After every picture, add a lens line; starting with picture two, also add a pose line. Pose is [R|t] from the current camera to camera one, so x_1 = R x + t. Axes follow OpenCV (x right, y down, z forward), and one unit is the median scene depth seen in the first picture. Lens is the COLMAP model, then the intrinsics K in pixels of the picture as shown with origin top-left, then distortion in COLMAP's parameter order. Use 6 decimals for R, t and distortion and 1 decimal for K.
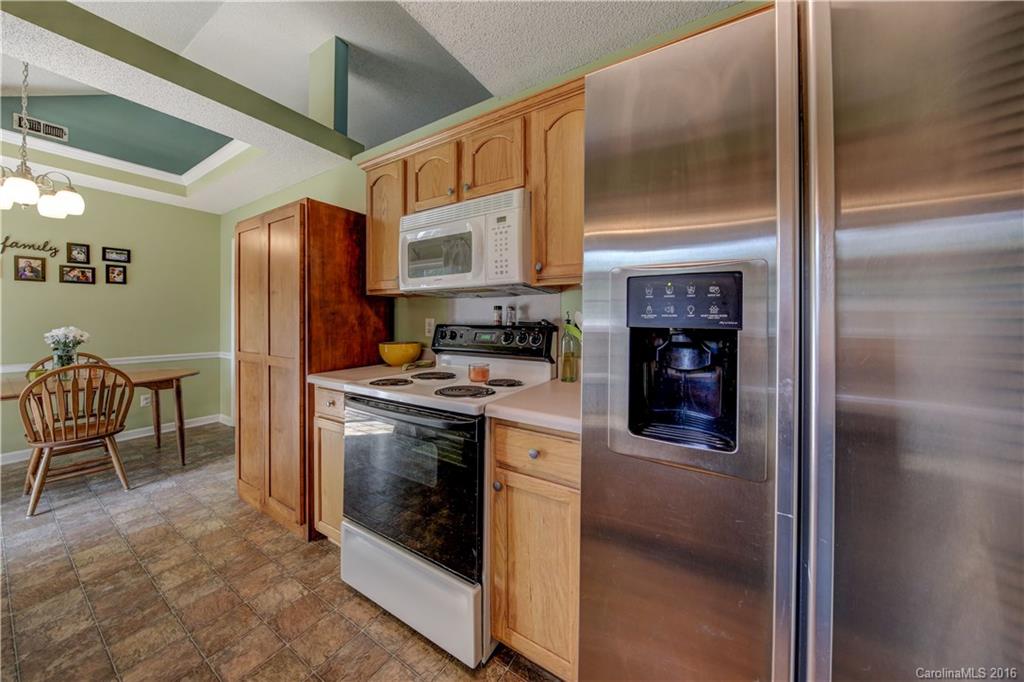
lens RADIAL K [[338.1, 0, 513.0], [0, 338.1, 320.7], [0, 0, 1]] dist [0.000614, -0.002859]
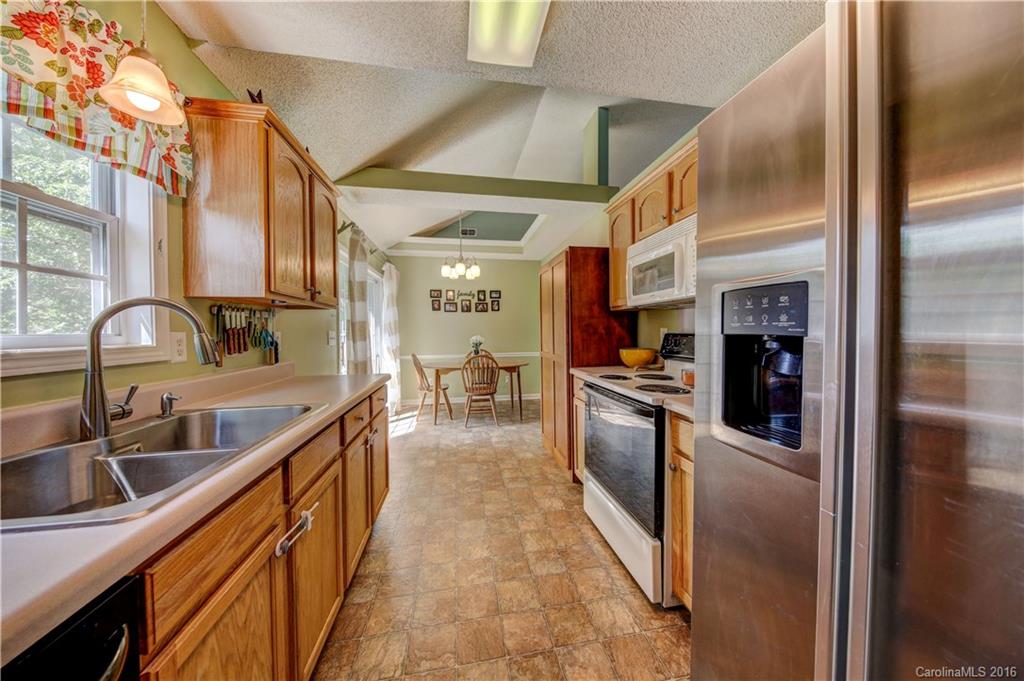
lens RADIAL K [[322.7, 0, 512.0], [0, 322.7, 340.5], [0, 0, 1]] dist [-0.000288, -0.000042]
pose [[0.665622, 0.013289, -0.746170, 0.248105], [0.009848, 0.999598, 0.026587, 0.001223], [0.746224, -0.025045, 0.665224, -0.106517]]
